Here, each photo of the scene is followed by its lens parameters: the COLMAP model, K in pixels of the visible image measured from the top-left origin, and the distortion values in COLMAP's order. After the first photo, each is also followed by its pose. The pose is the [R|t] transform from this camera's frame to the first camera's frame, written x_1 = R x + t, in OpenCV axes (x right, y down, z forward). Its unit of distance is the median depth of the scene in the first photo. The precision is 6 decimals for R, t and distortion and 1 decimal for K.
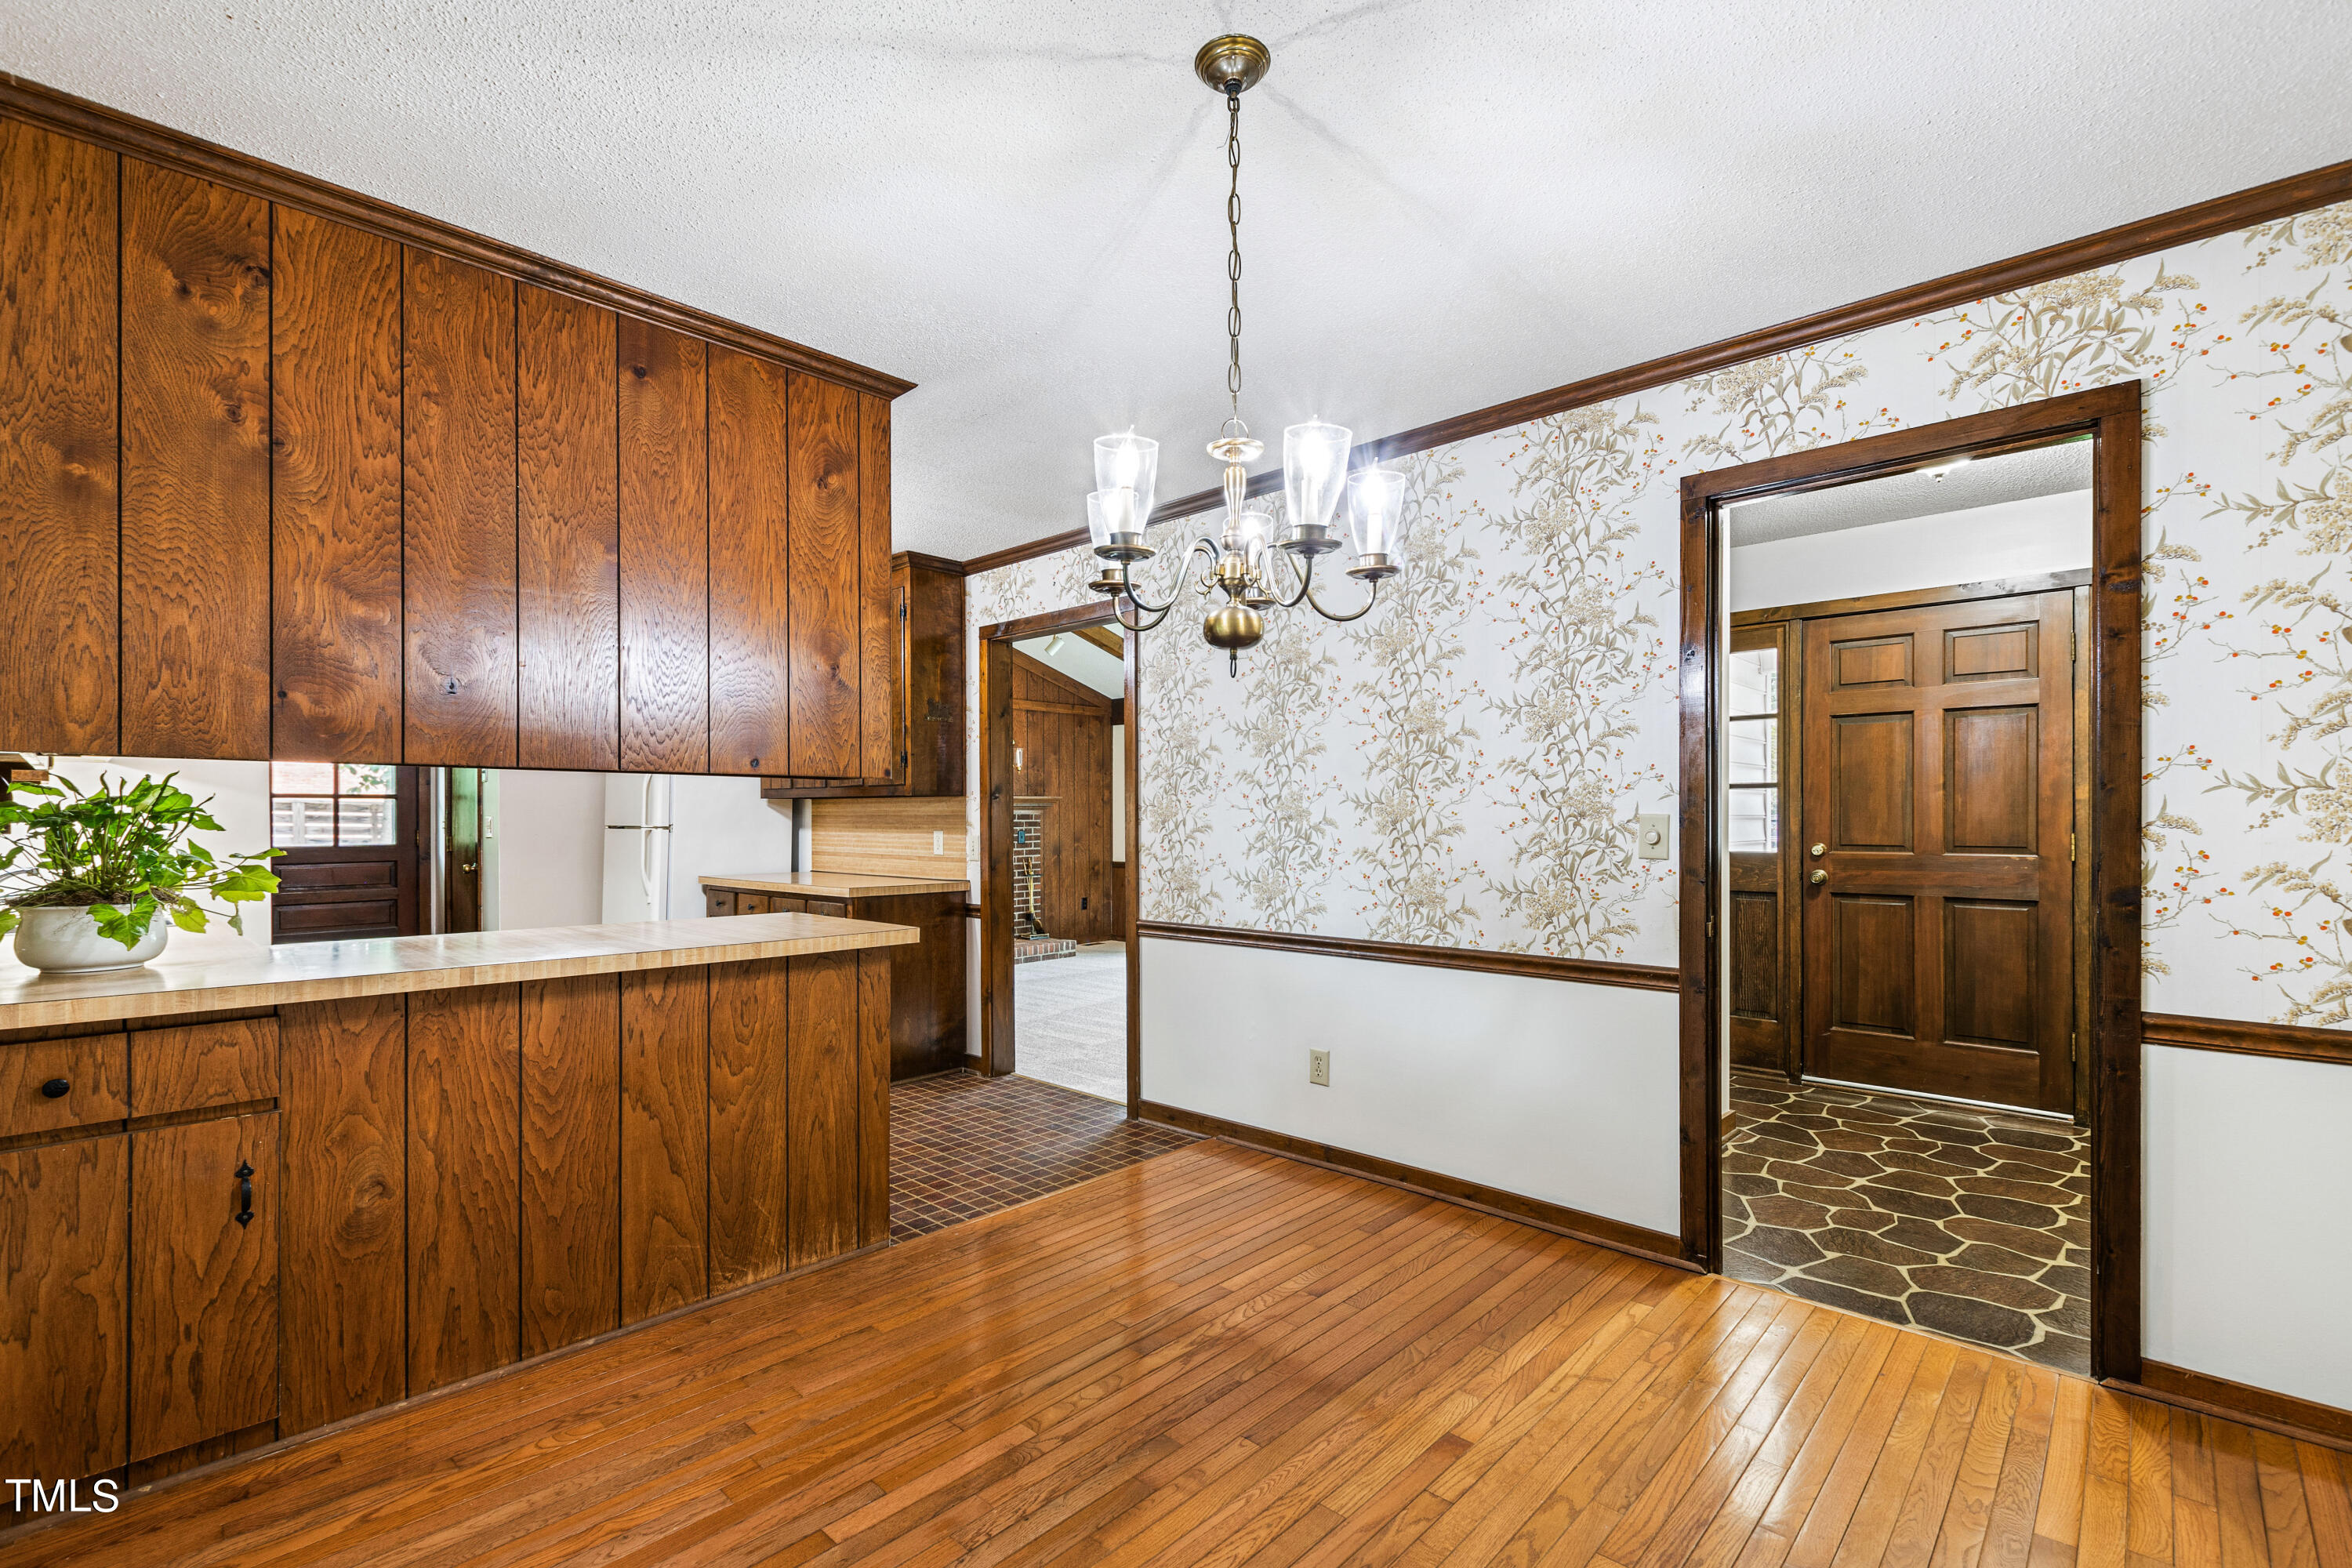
lens RADIAL K [[1016.2, 0, 1186.7], [0, 1016.2, 815.9], [0, 0, 1]] dist [0.003945, -0.002168]
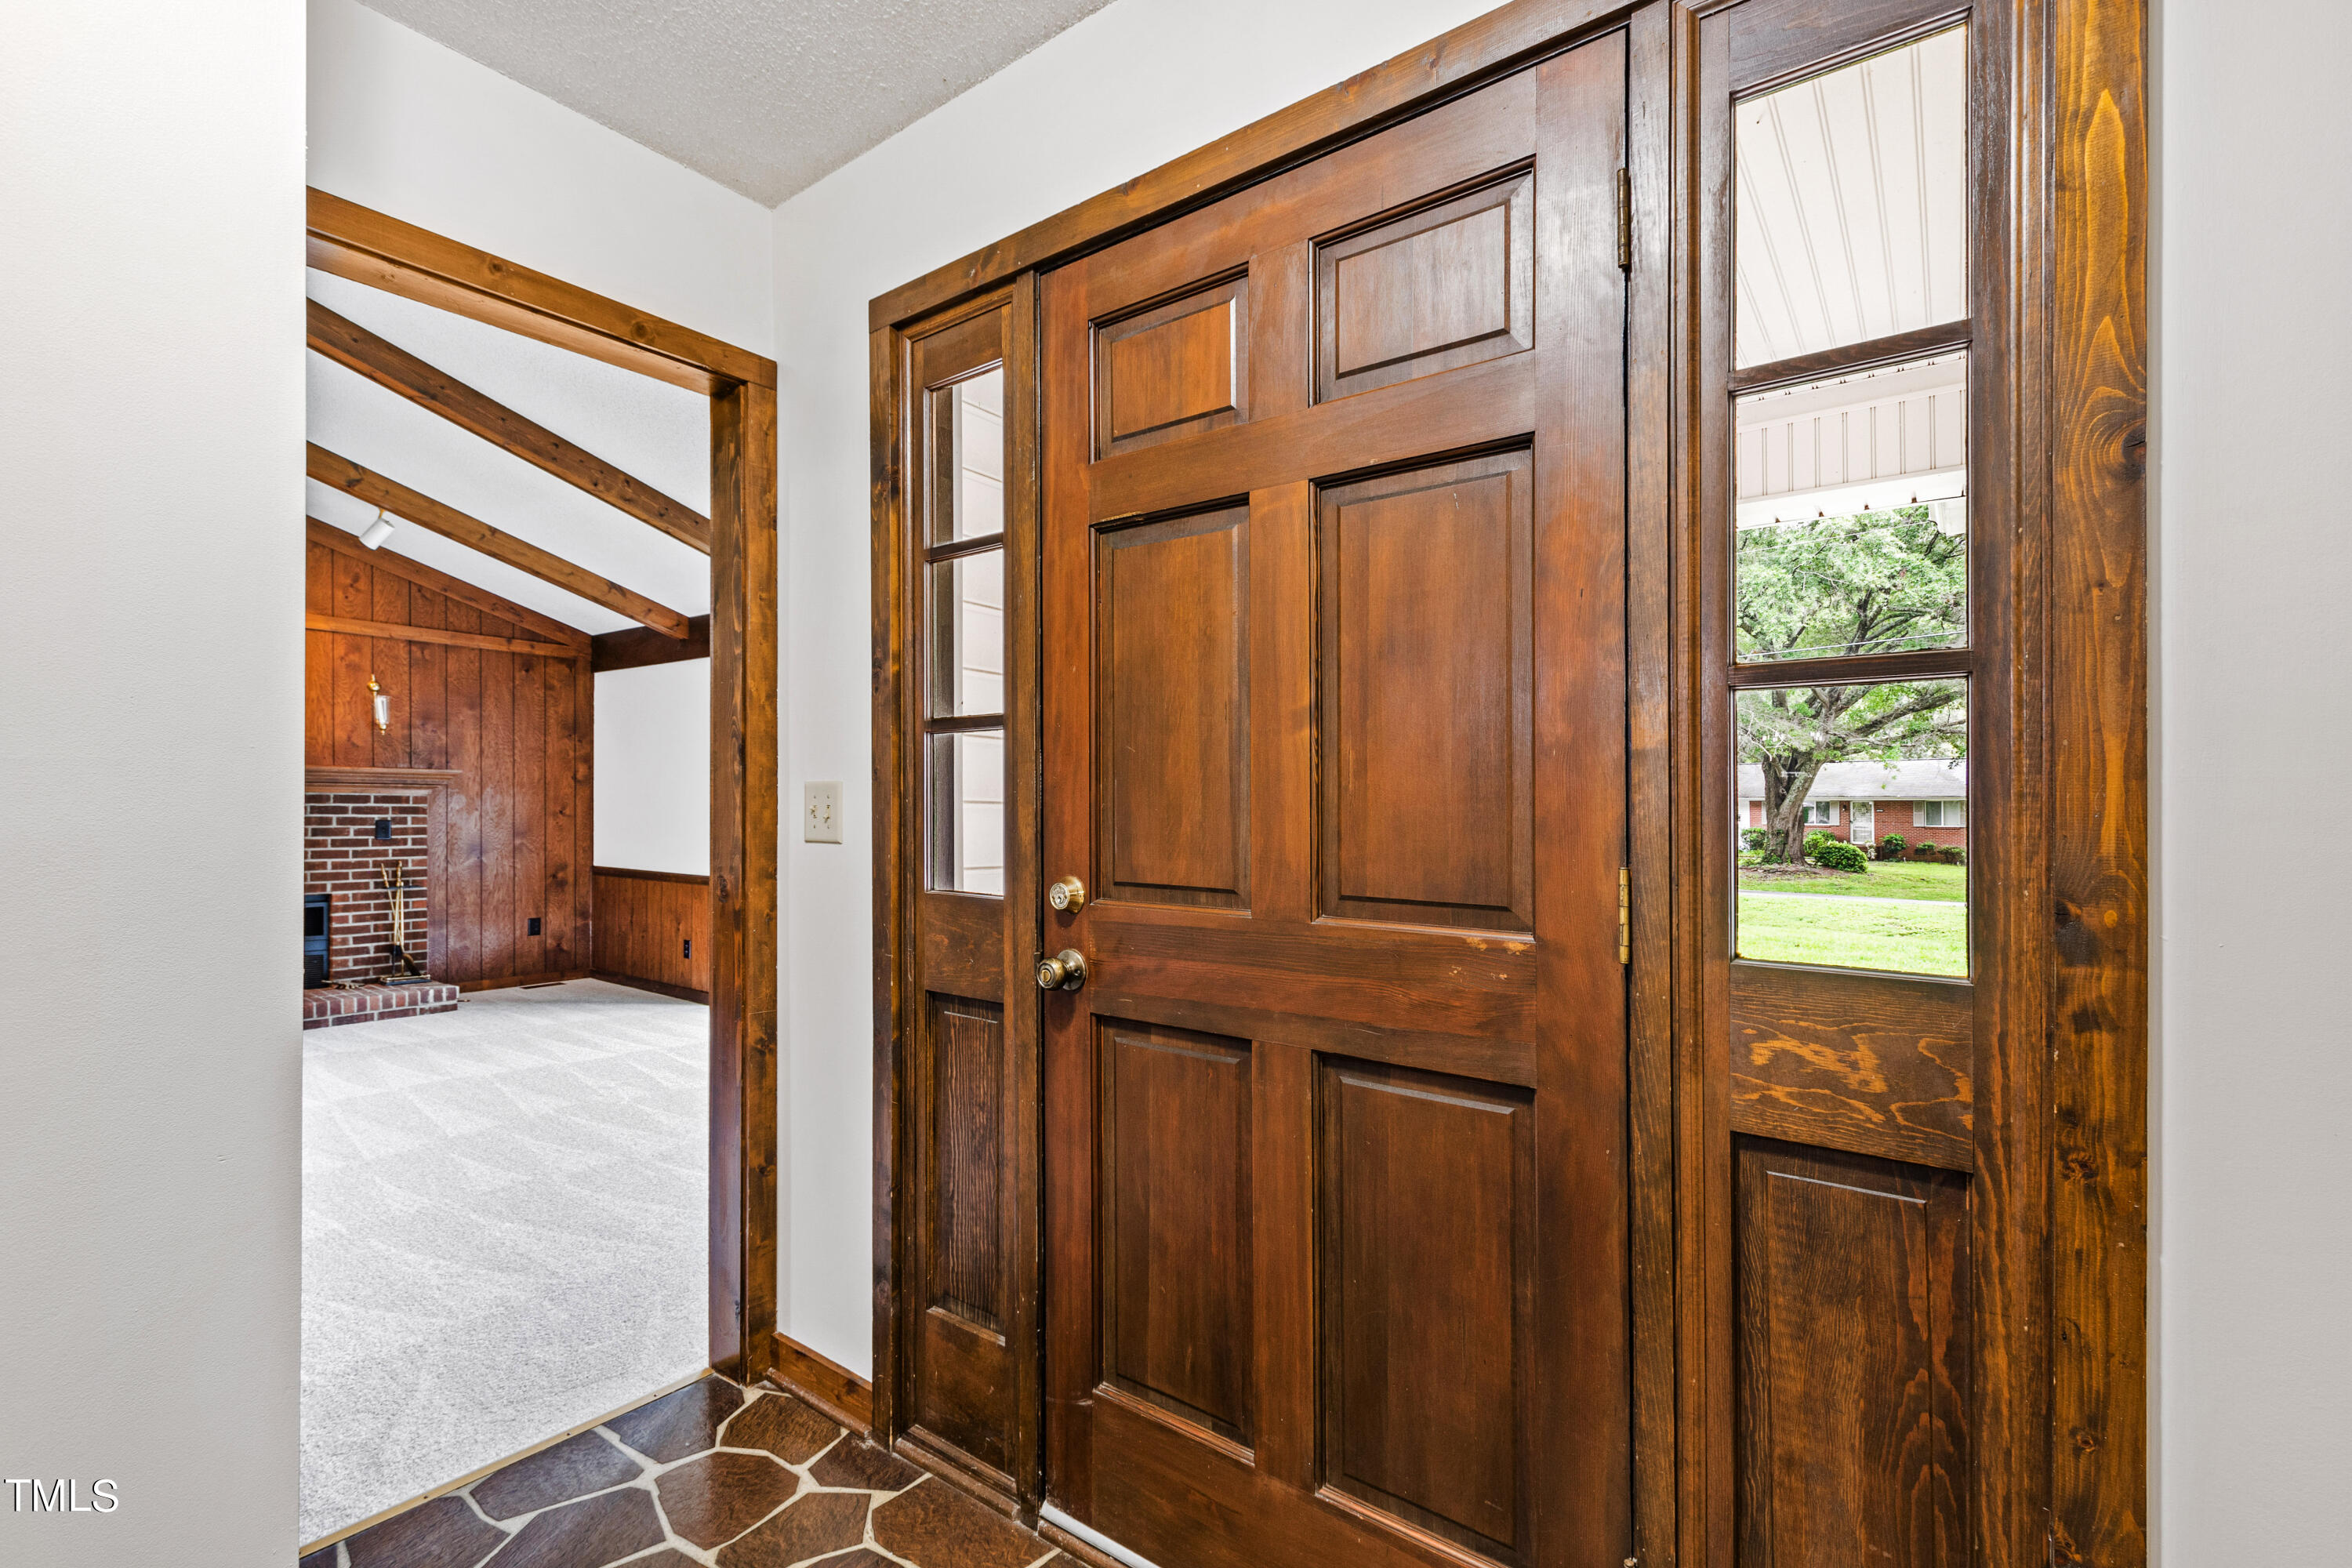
lens RADIAL K [[1016.2, 0, 1170.4], [0, 1016.2, 792.9], [0, 0, 1]] dist [0.003945, -0.002168]
pose [[0.994948, 0.015502, 0.099189, 0.628754], [-0.013841, 0.999753, -0.017414, 0.002554], [-0.099434, 0.015953, 0.994916, 0.640126]]
